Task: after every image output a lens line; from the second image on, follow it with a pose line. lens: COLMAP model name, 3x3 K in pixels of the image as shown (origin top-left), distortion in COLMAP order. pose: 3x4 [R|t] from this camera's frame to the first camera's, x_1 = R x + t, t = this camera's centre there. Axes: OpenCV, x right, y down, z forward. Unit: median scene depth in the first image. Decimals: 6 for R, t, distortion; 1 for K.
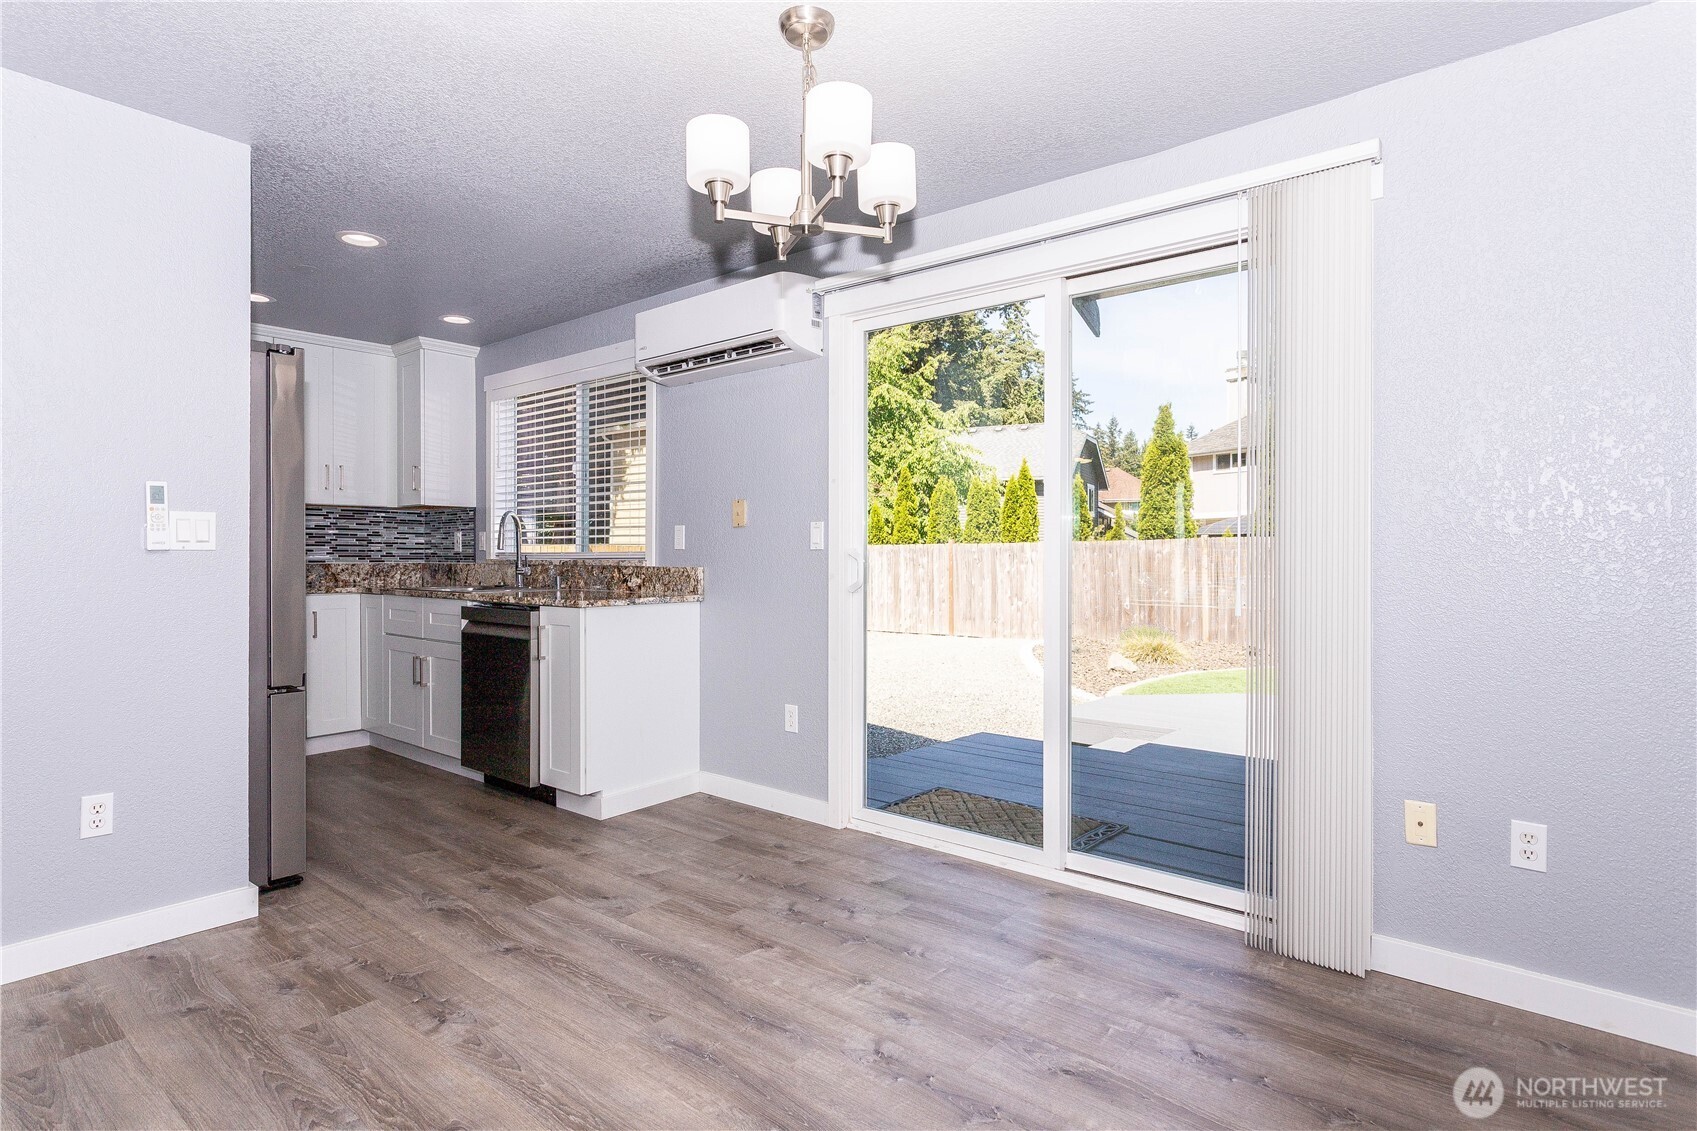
lens RADIAL K [[879.4, 0, 846.4], [0, 879.4, 555.3], [0, 0, 1]] dist [-0.009130, 0.006504]
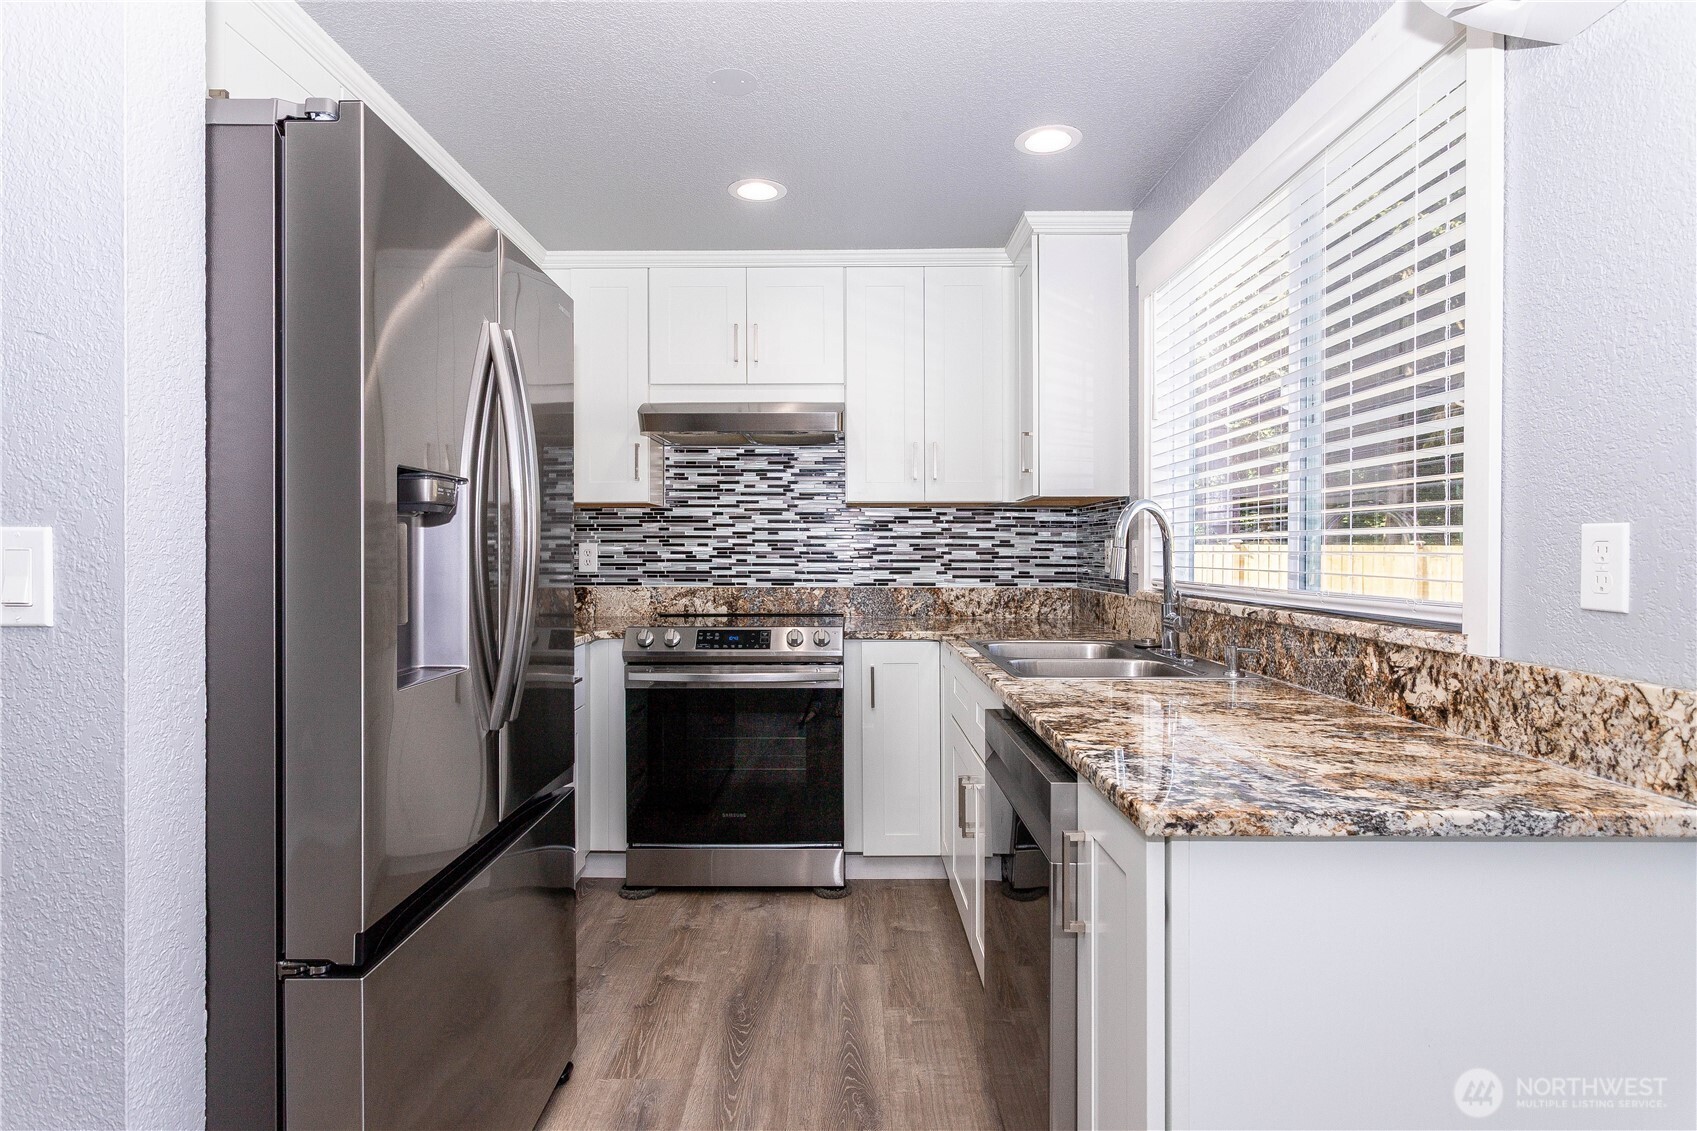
lens RADIAL K [[879.4, 0, 842.1], [0, 879.4, 558.7], [0, 0, 1]] dist [-0.009130, 0.006504]
pose [[0.633059, 0.008237, -0.774060, -0.169092], [-0.002241, 0.999959, 0.008807, -0.032442], [0.774100, -0.003840, 0.633051, 0.842647]]
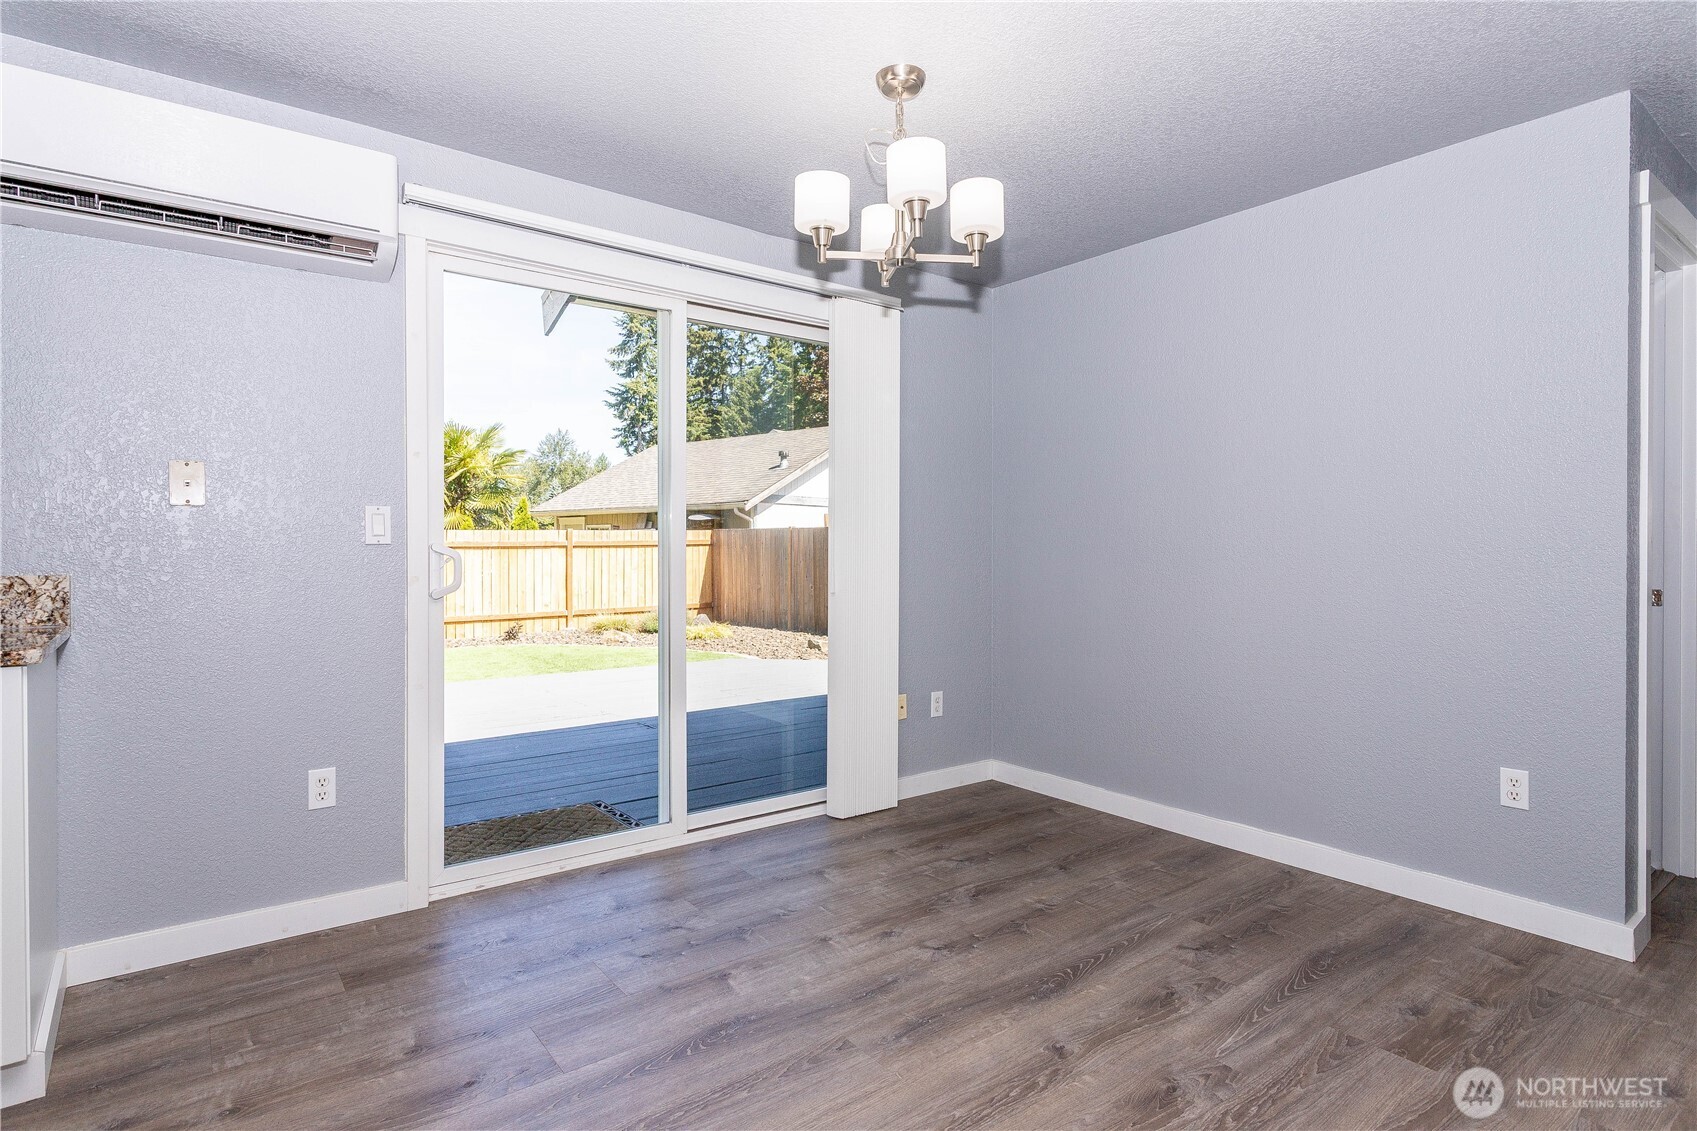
lens RADIAL K [[879.4, 0, 832.2], [0, 879.4, 547.8], [0, 0, 1]] dist [-0.009130, 0.006504]
pose [[0.233383, -0.000384, 0.972385, -0.743733], [0.003569, 0.999994, -0.000462, -0.001638], [-0.972378, 0.003578, 0.233383, 0.523976]]
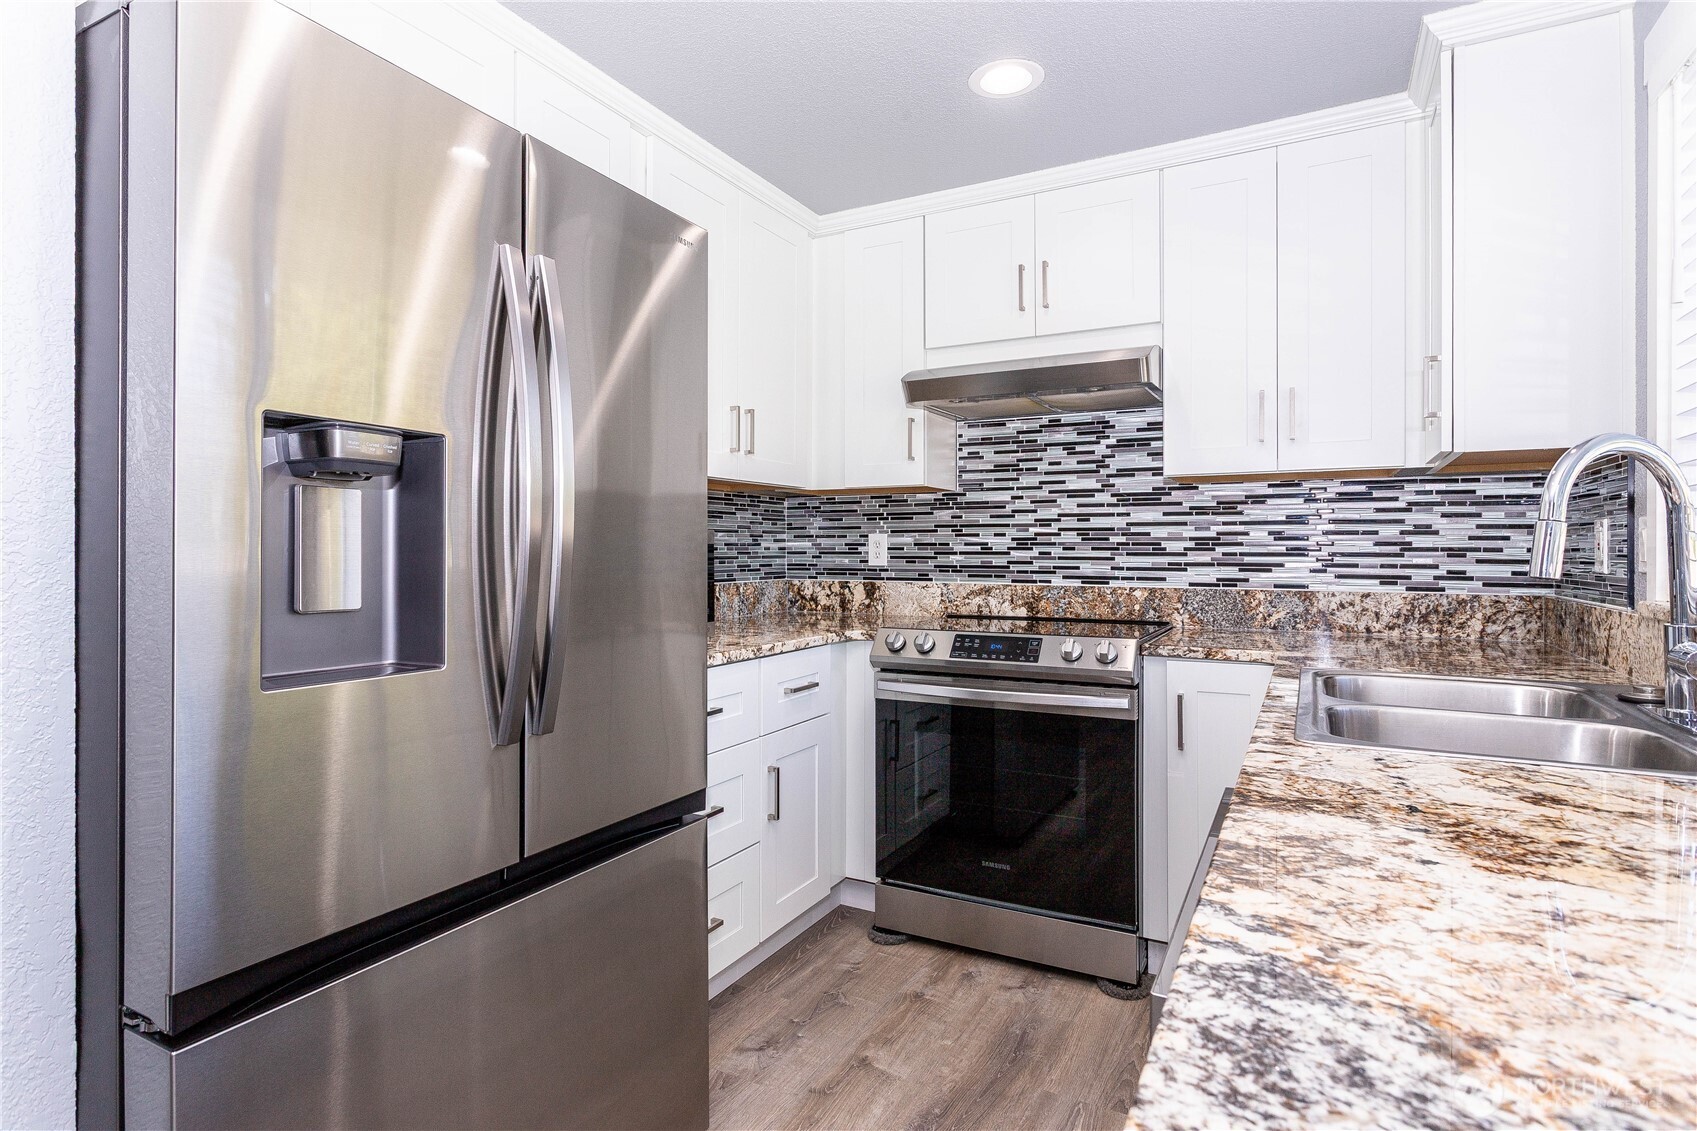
lens RADIAL K [[879.4, 0, 840.1], [0, 879.4, 554.8], [0, 0, 1]] dist [-0.009130, 0.006504]
pose [[0.189864, 0.004913, -0.981798, -0.249003], [-0.003671, 0.999984, 0.004294, -0.021060], [0.981803, 0.002789, 0.189879, 1.074196]]
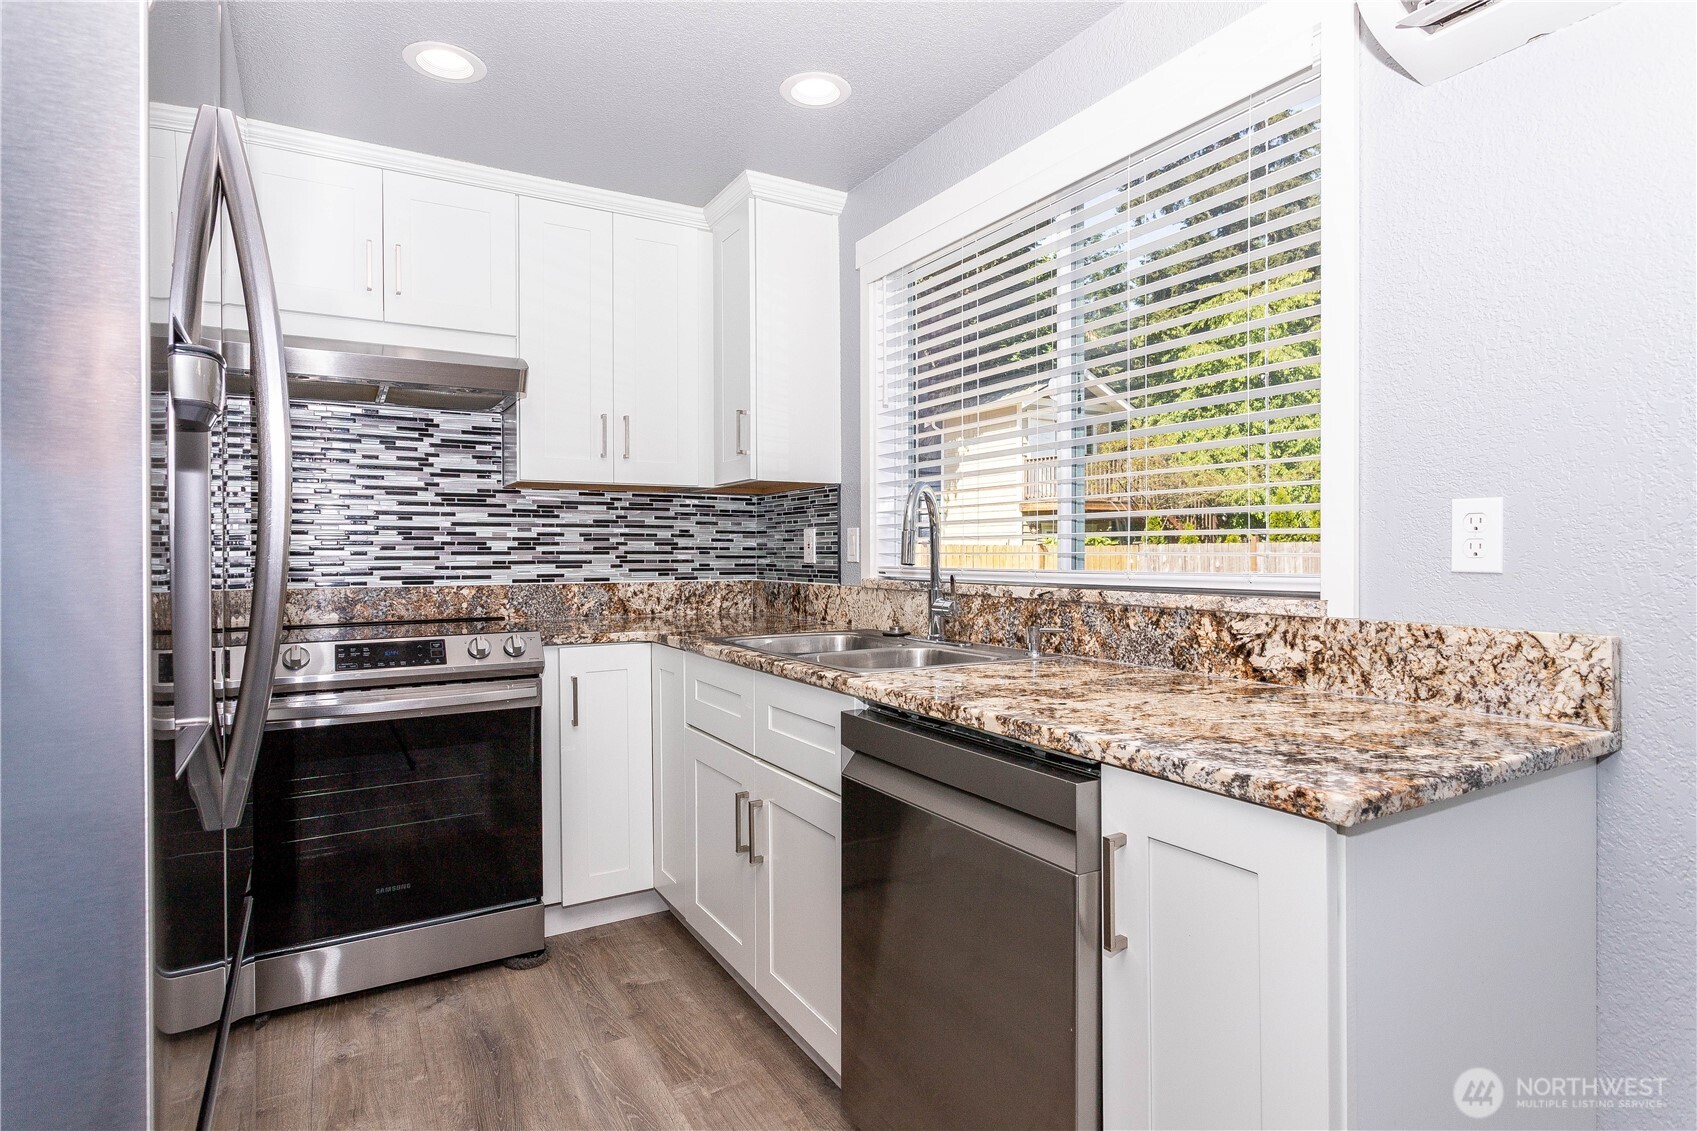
lens RADIAL K [[879.4, 0, 837.3], [0, 879.4, 554.7], [0, 0, 1]] dist [-0.009130, 0.006504]
pose [[0.937925, -0.001241, -0.346835, -0.391250], [0.002096, 0.999996, 0.002089, -0.018698], [0.346831, -0.002686, 0.937924, 0.808512]]
